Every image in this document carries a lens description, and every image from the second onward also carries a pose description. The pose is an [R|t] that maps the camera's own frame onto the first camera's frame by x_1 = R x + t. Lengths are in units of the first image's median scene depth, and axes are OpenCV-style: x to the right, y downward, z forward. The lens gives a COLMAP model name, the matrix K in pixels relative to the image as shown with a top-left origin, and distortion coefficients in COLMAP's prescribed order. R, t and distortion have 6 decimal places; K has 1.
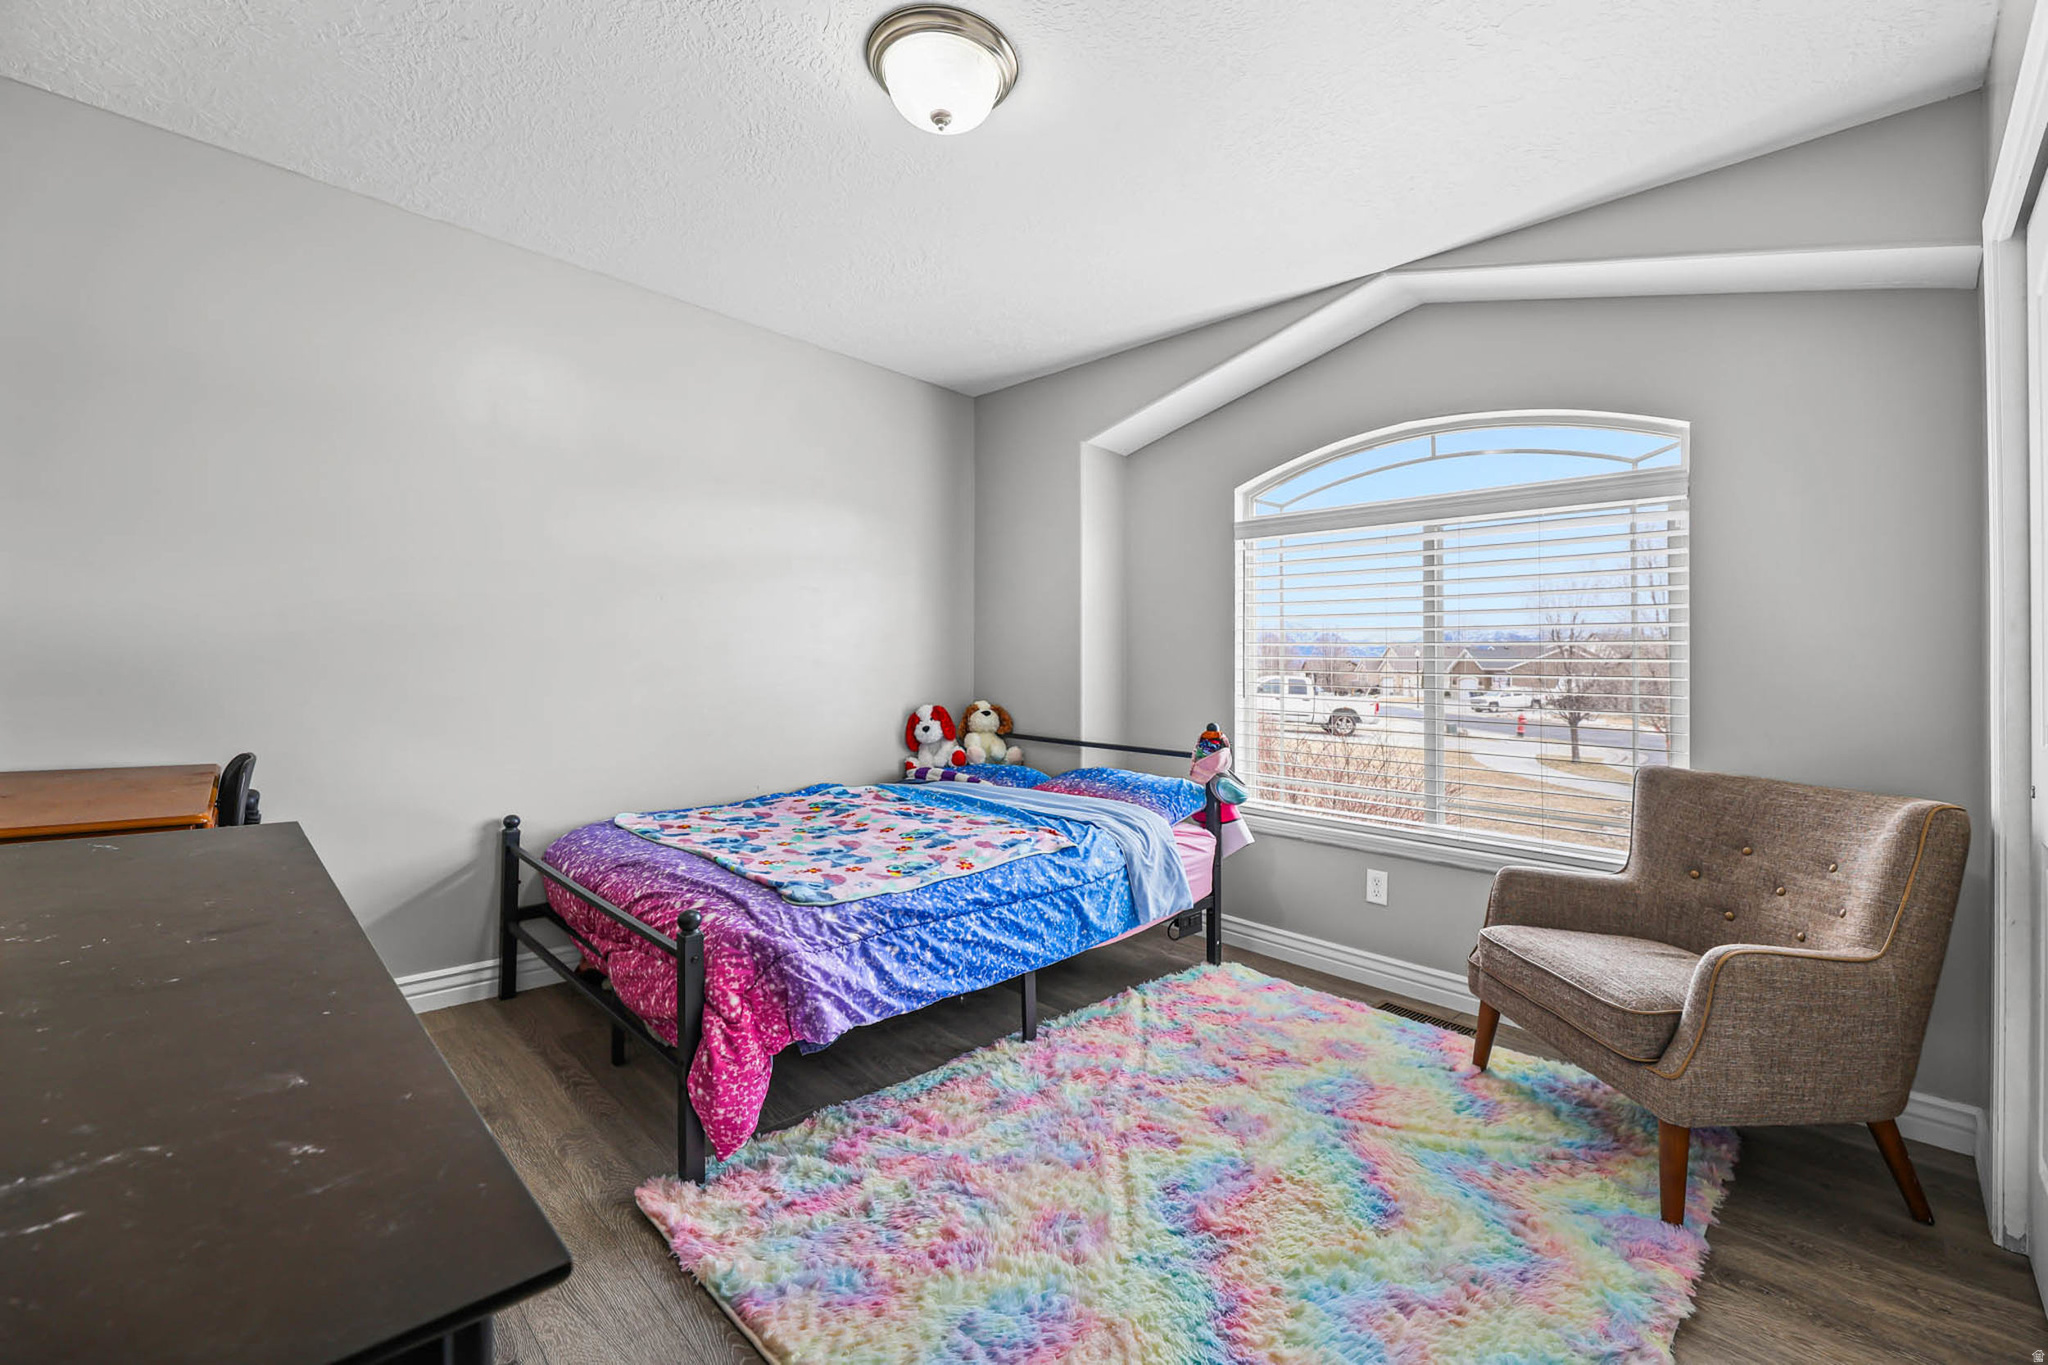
lens RADIAL K [[834.8, 0, 1030.1], [0, 834.8, 653.6], [0, 0, 1]] dist [0.000184, -0.004344]
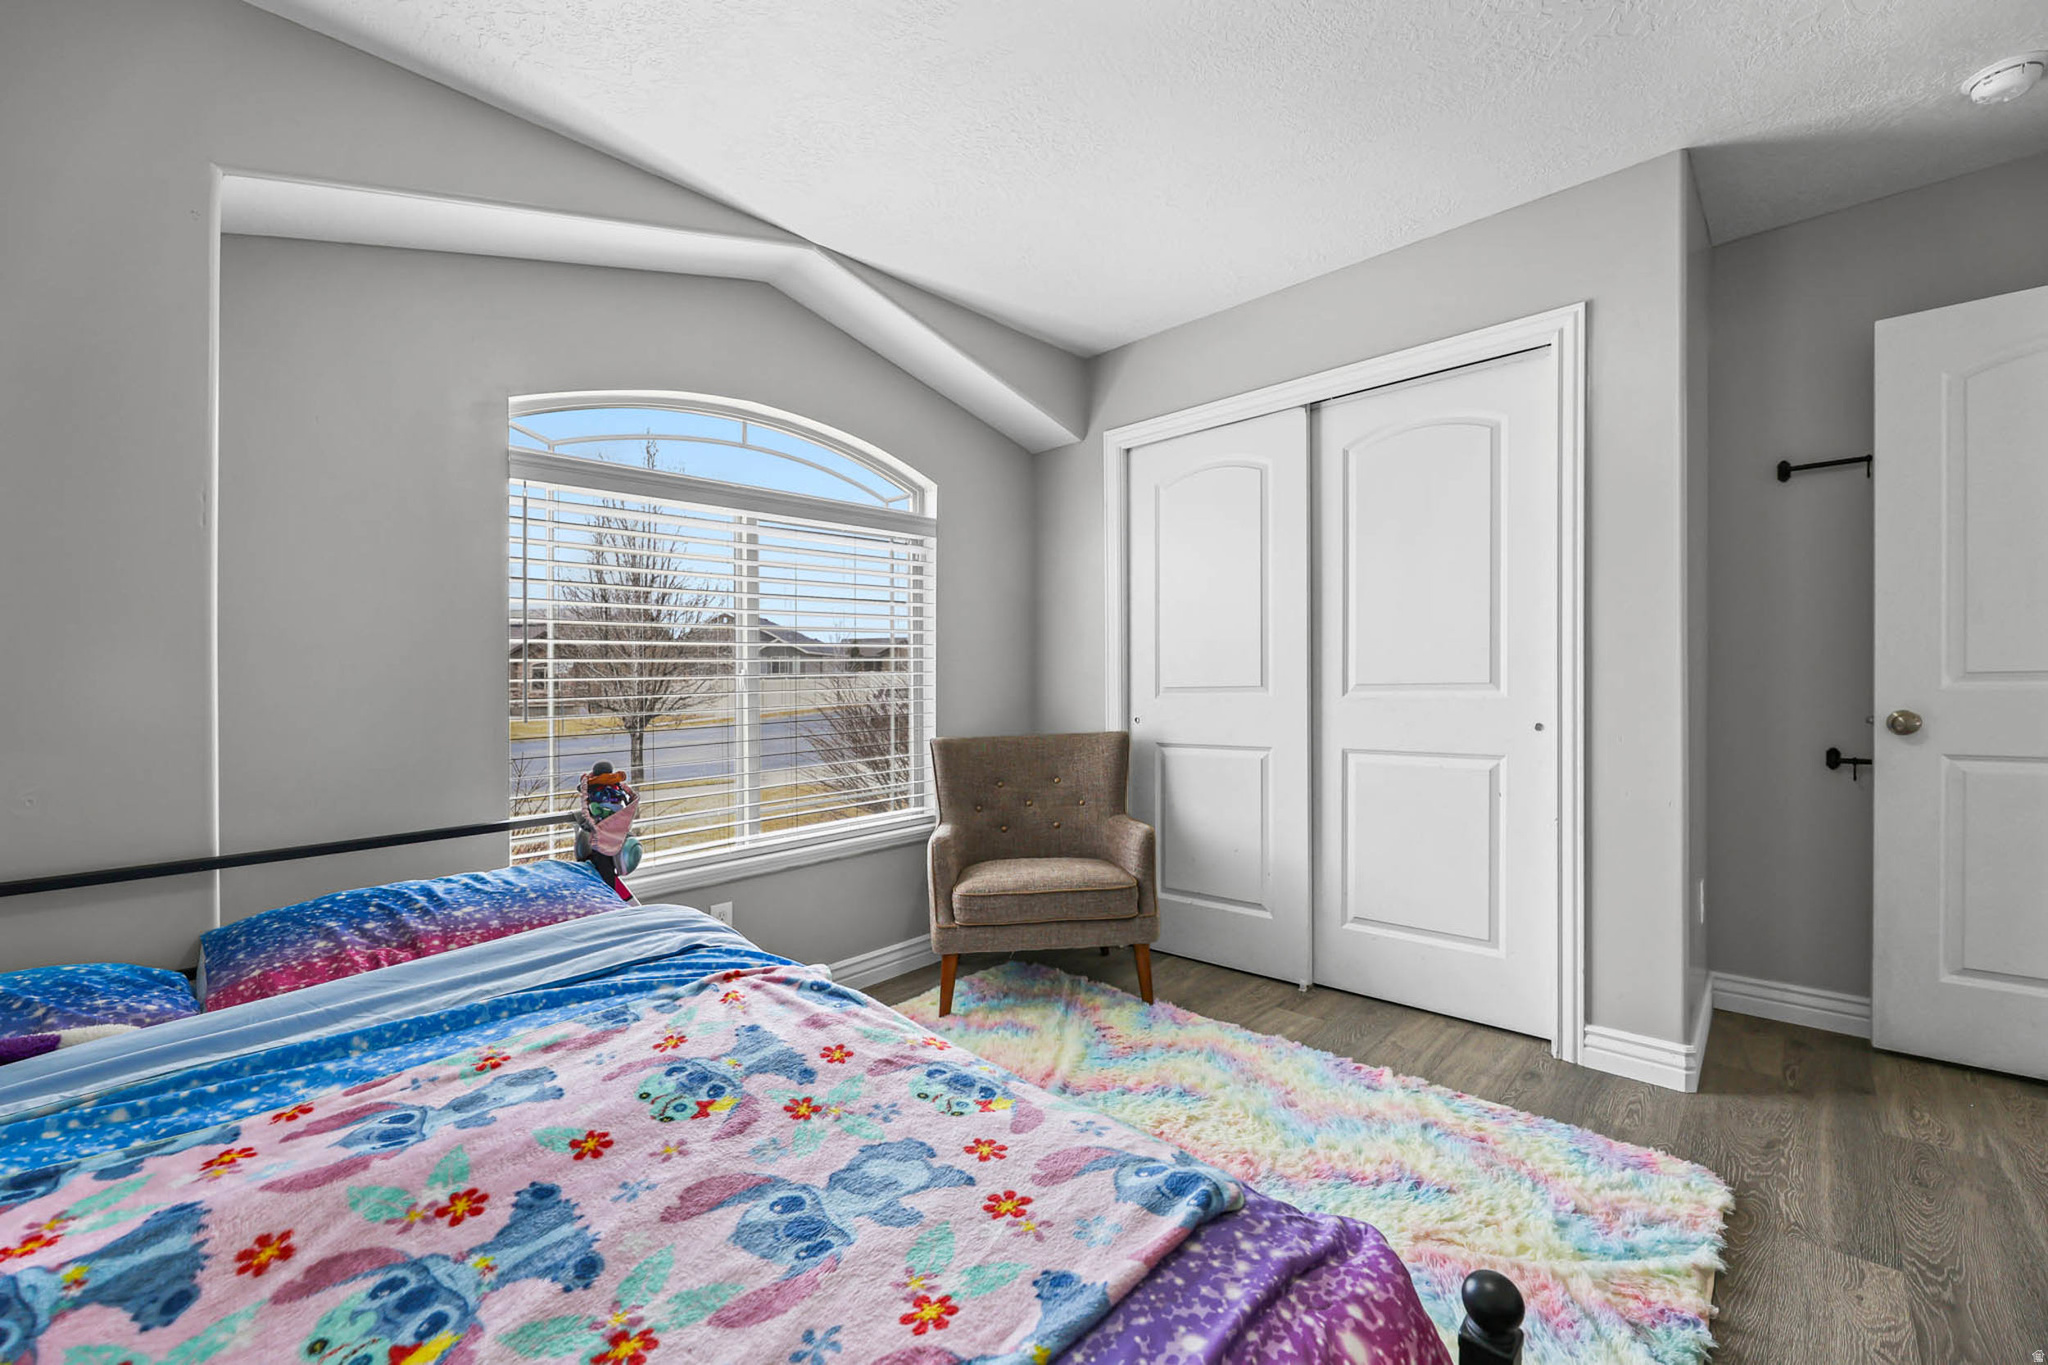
lens RADIAL K [[834.8, 0, 1030.1], [0, 834.8, 653.6], [0, 0, 1]] dist [0.000184, -0.004344]
pose [[-0.046166, -0.001505, 0.998933, -0.542294], [0.000929, 0.999998, 0.001550, -0.002450], [-0.998933, 0.001000, -0.046165, 0.838291]]
